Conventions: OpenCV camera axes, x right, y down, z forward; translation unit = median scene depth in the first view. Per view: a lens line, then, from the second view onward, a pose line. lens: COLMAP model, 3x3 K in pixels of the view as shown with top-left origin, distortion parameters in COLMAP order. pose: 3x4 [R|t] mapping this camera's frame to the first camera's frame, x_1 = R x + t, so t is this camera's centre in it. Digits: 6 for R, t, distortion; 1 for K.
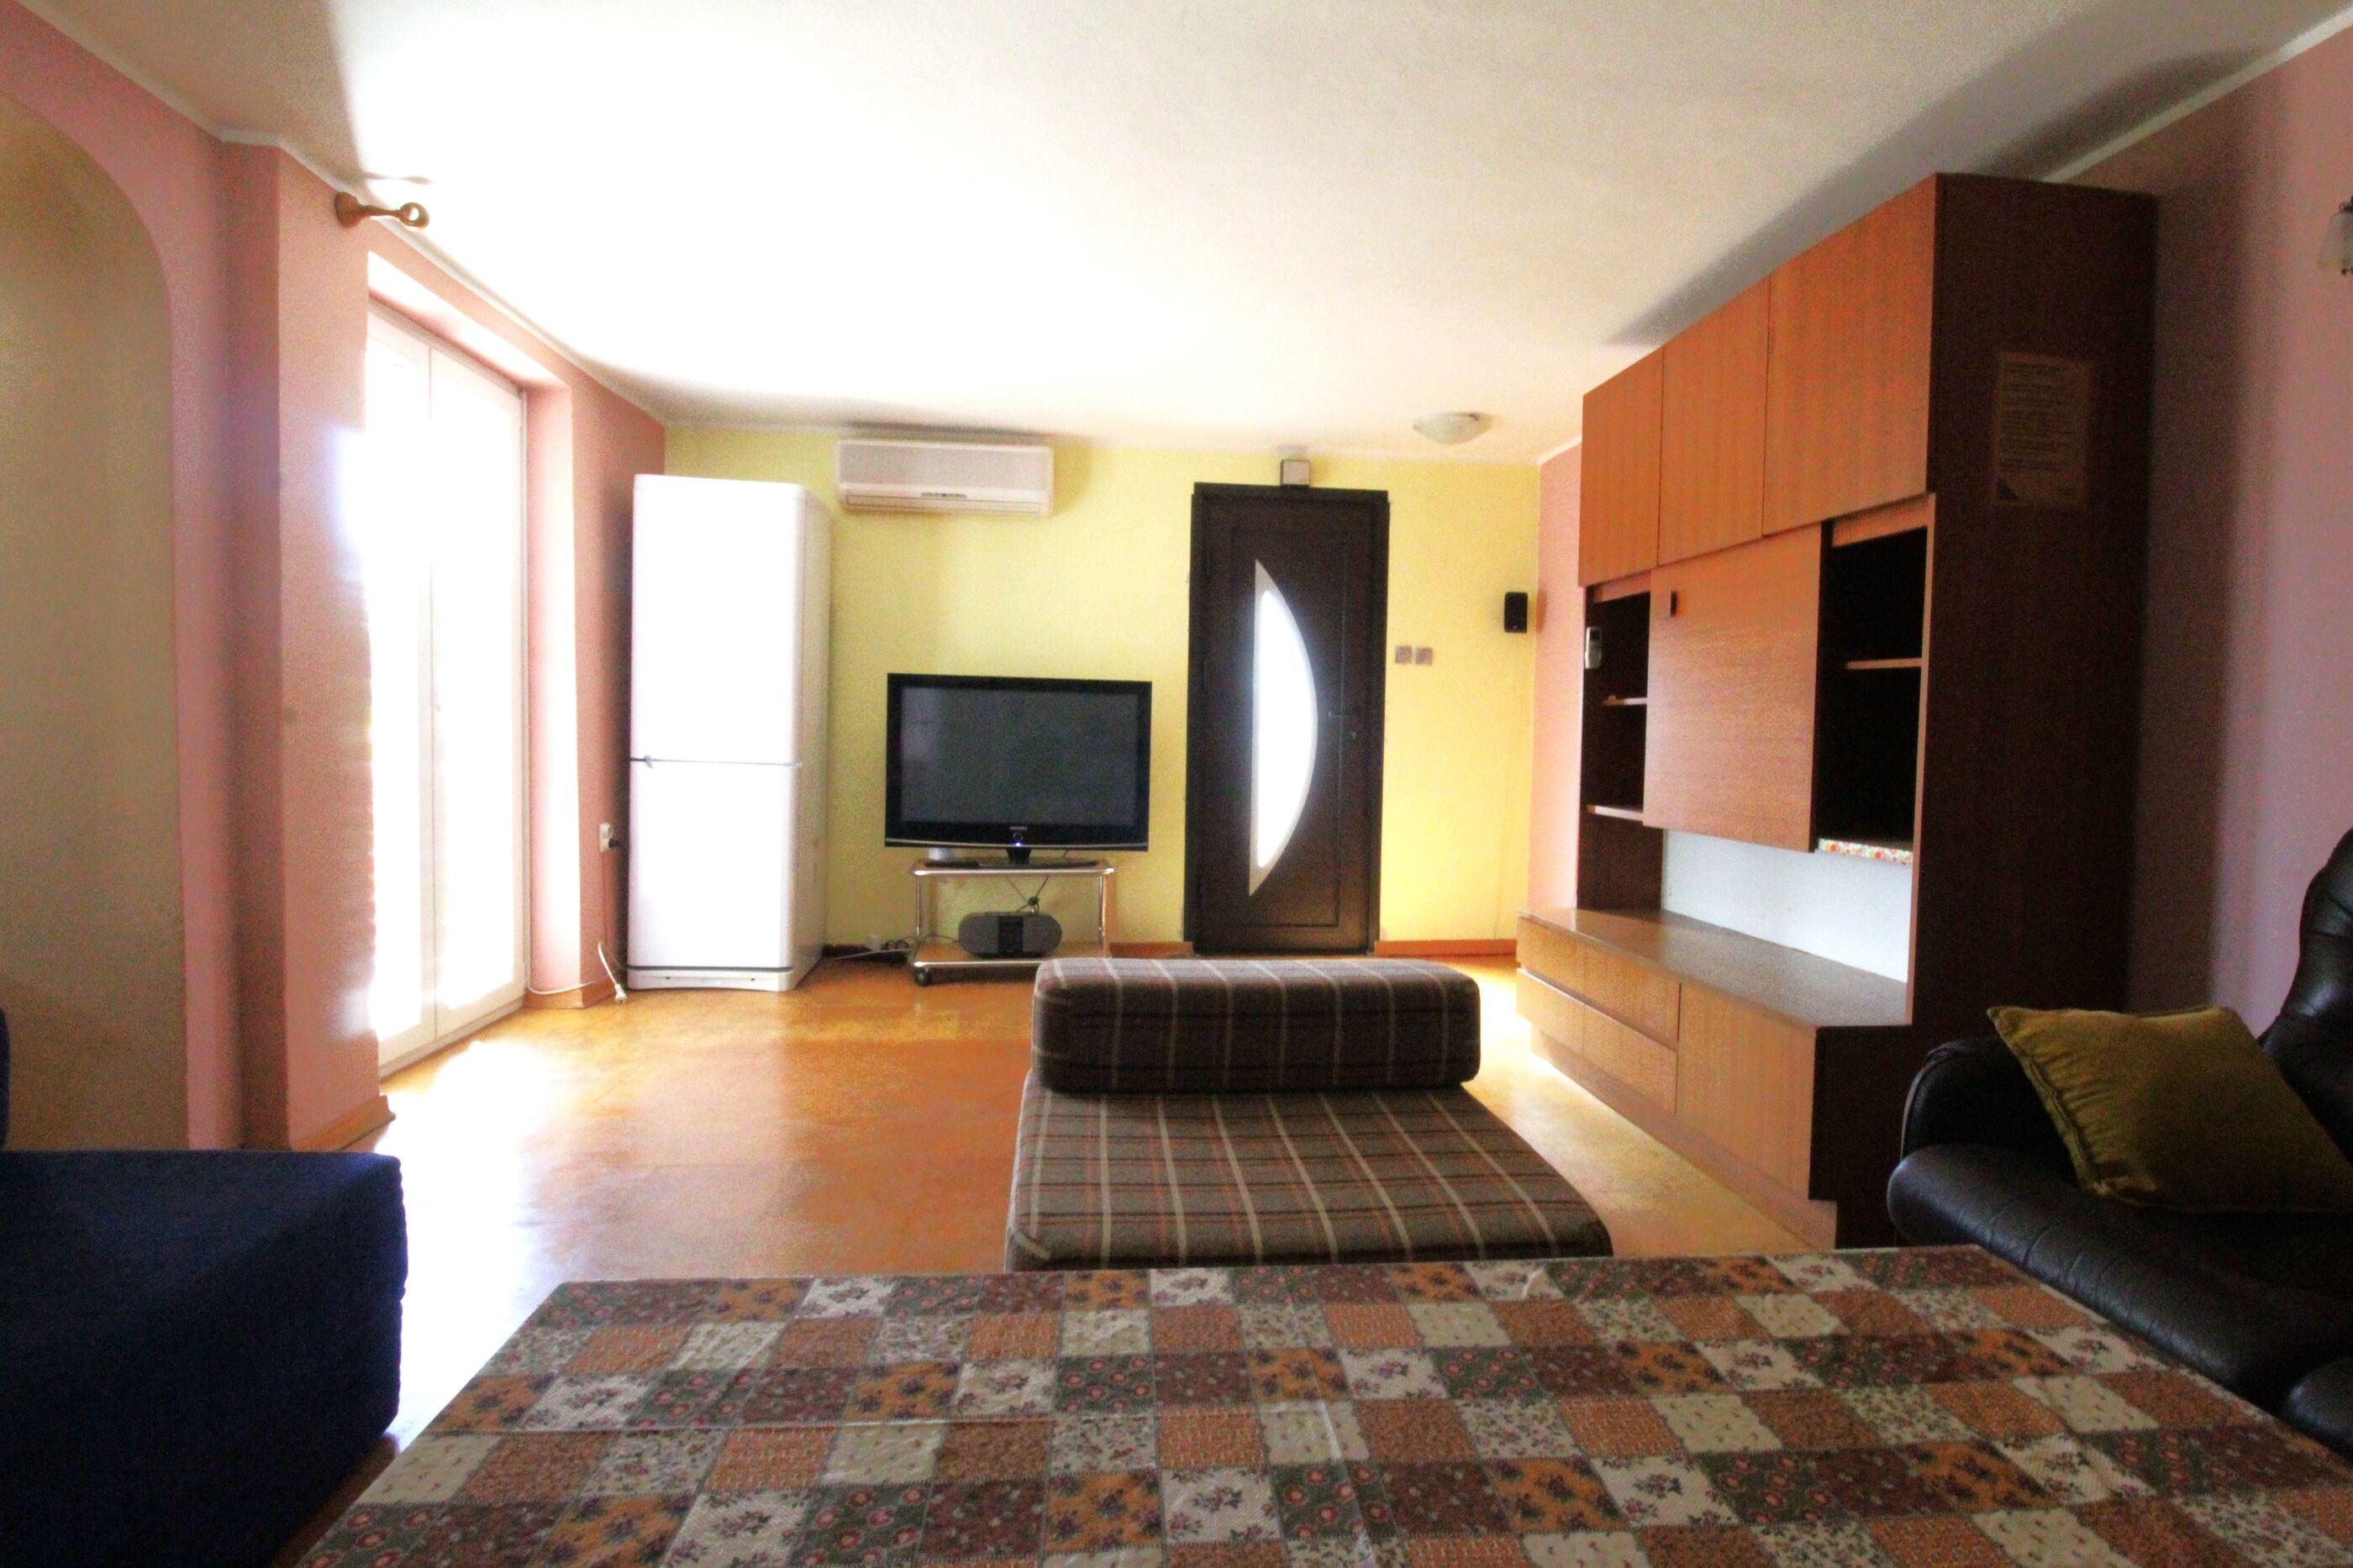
lens RADIAL K [[1178.2, 0, 1176.5], [0, 1178.2, 784.0], [0, 0, 1]] dist [-0.003790, -0.008779]
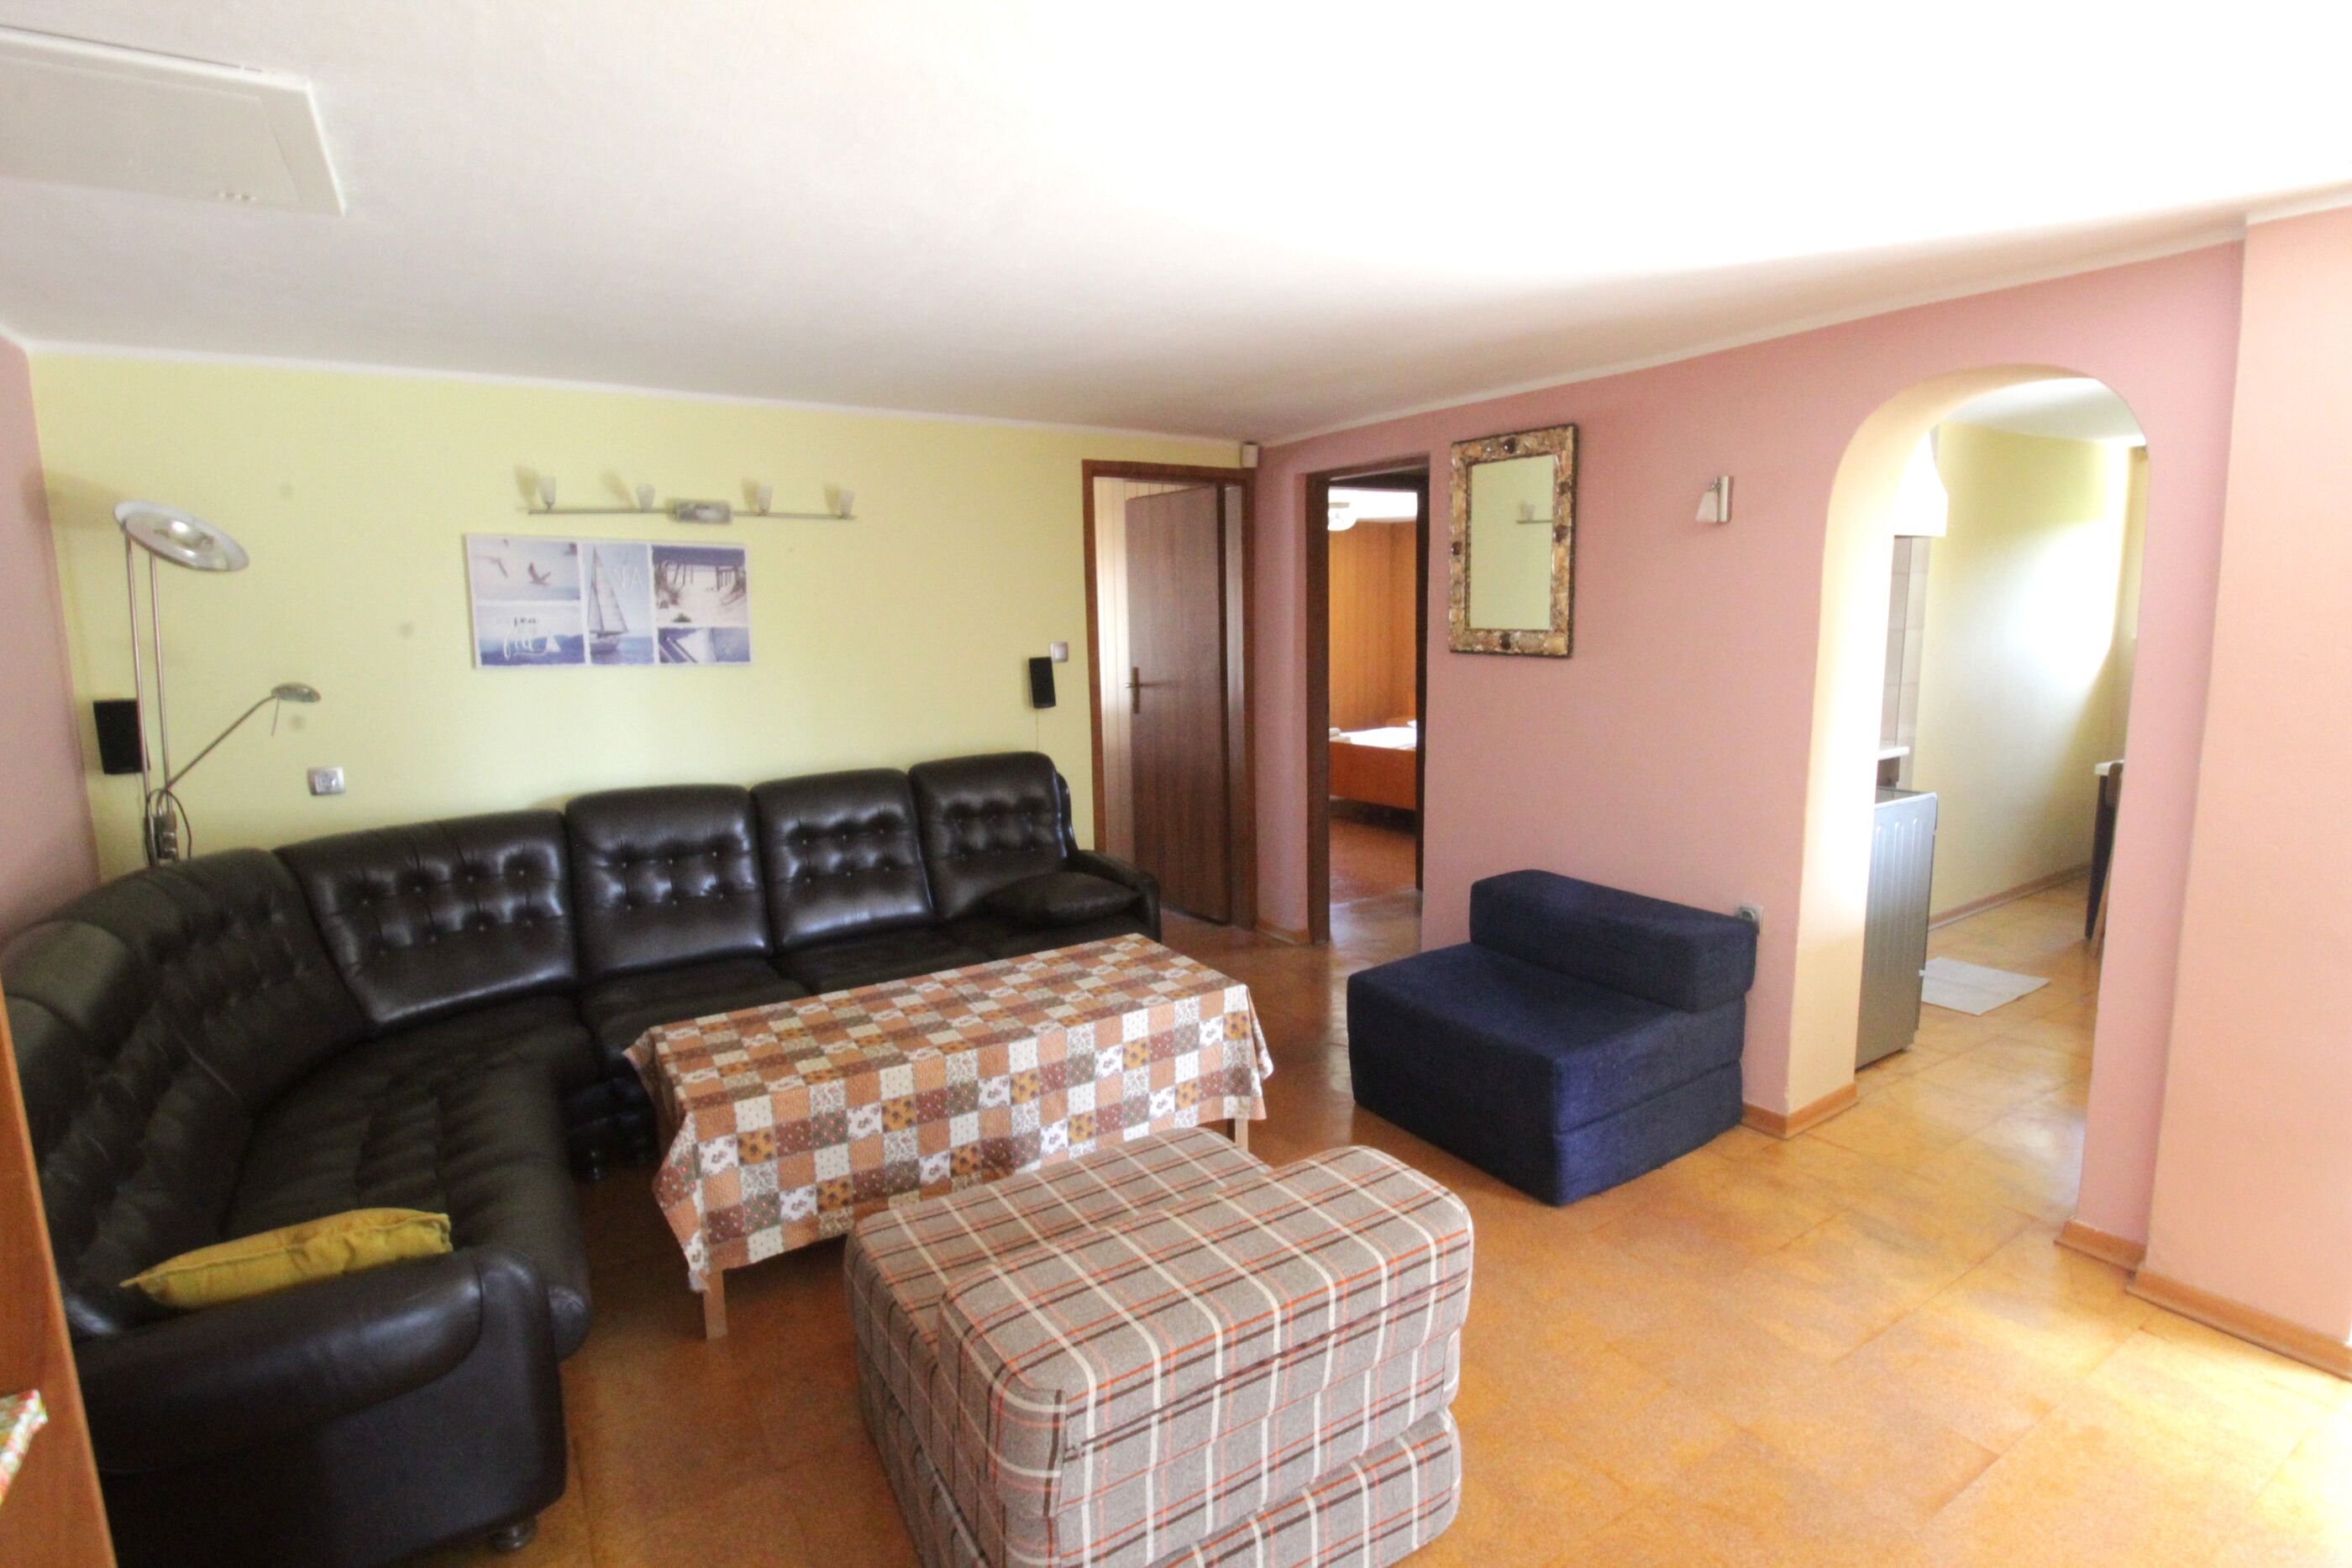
lens RADIAL K [[1177.7, 0, 1176.0], [0, 1177.7, 784.0], [0, 0, 1]] dist [-0.003790, -0.008779]
pose [[-0.879103, 0.059386, -0.472919, 0.306886], [-0.022425, 0.985956, 0.165495, -0.173791], [0.476105, 0.156092, -0.865424, 1.046242]]
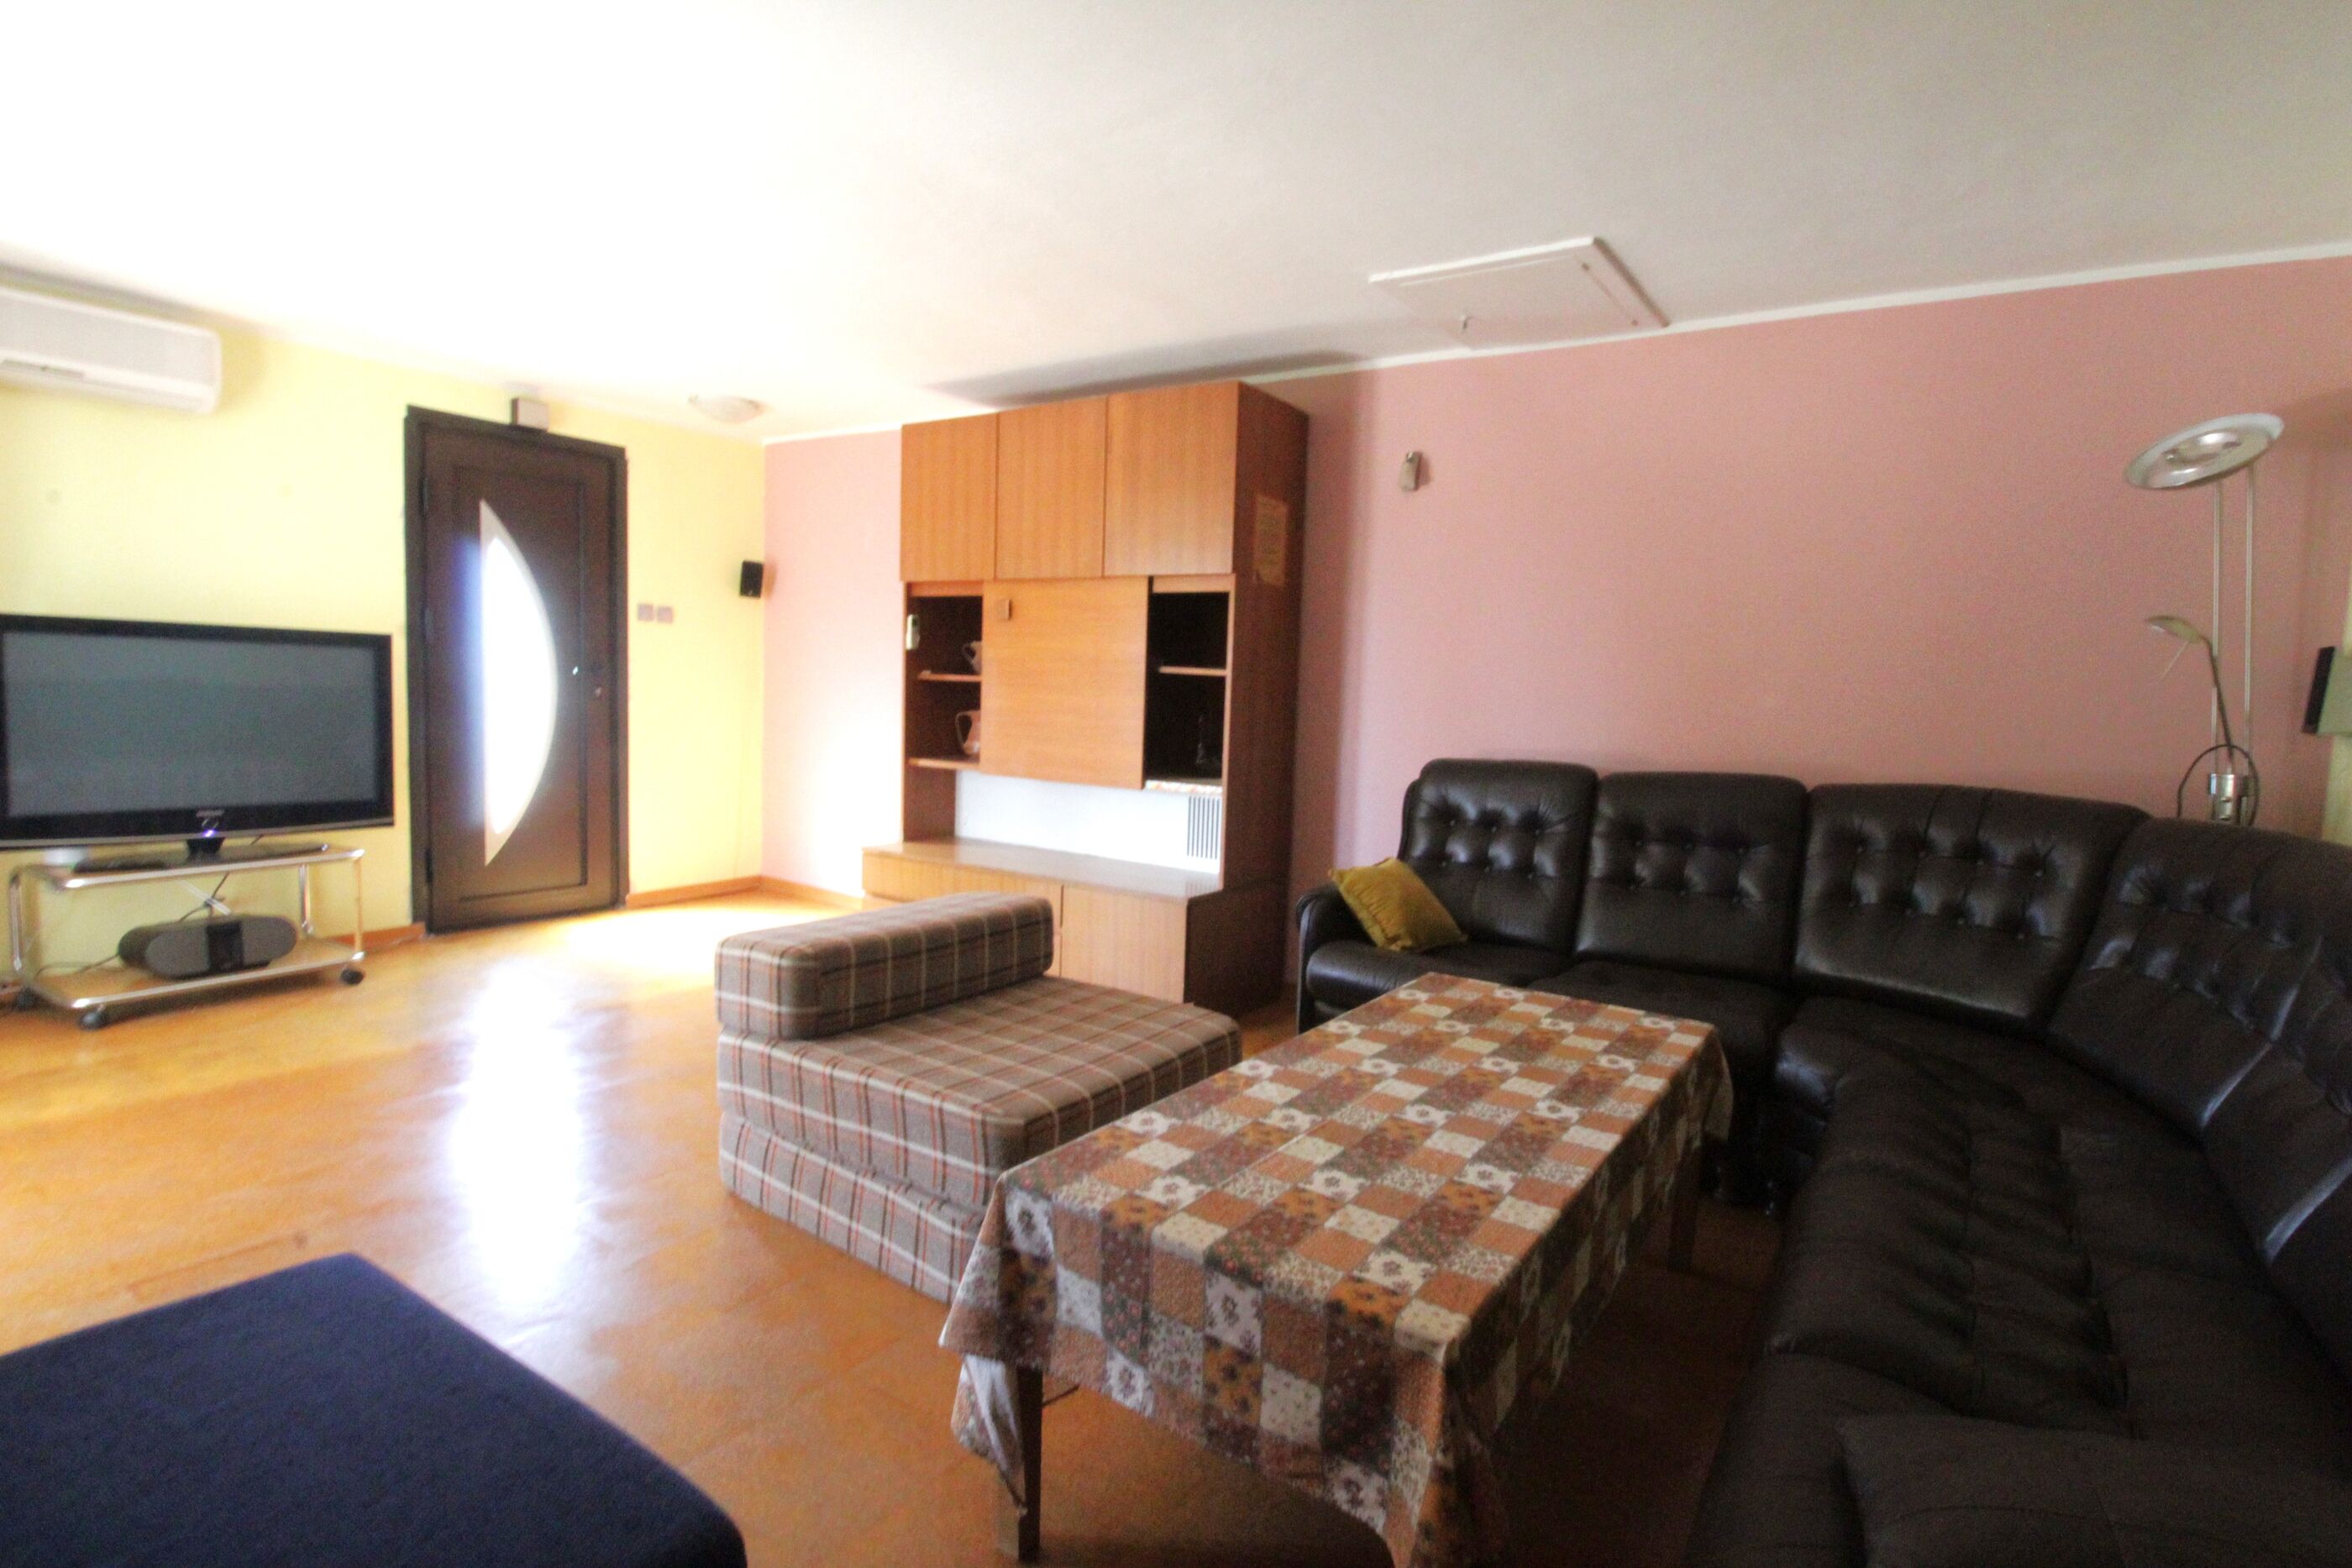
lens RADIAL K [[1177.7, 0, 1176.0], [0, 1177.7, 784.0], [0, 0, 1]] dist [-0.003790, -0.008779]
pose [[0.638969, -0.064904, 0.766489, -0.446164], [0.012305, 0.997169, 0.074179, -0.045908], [-0.769134, -0.037966, 0.637959, -0.014053]]
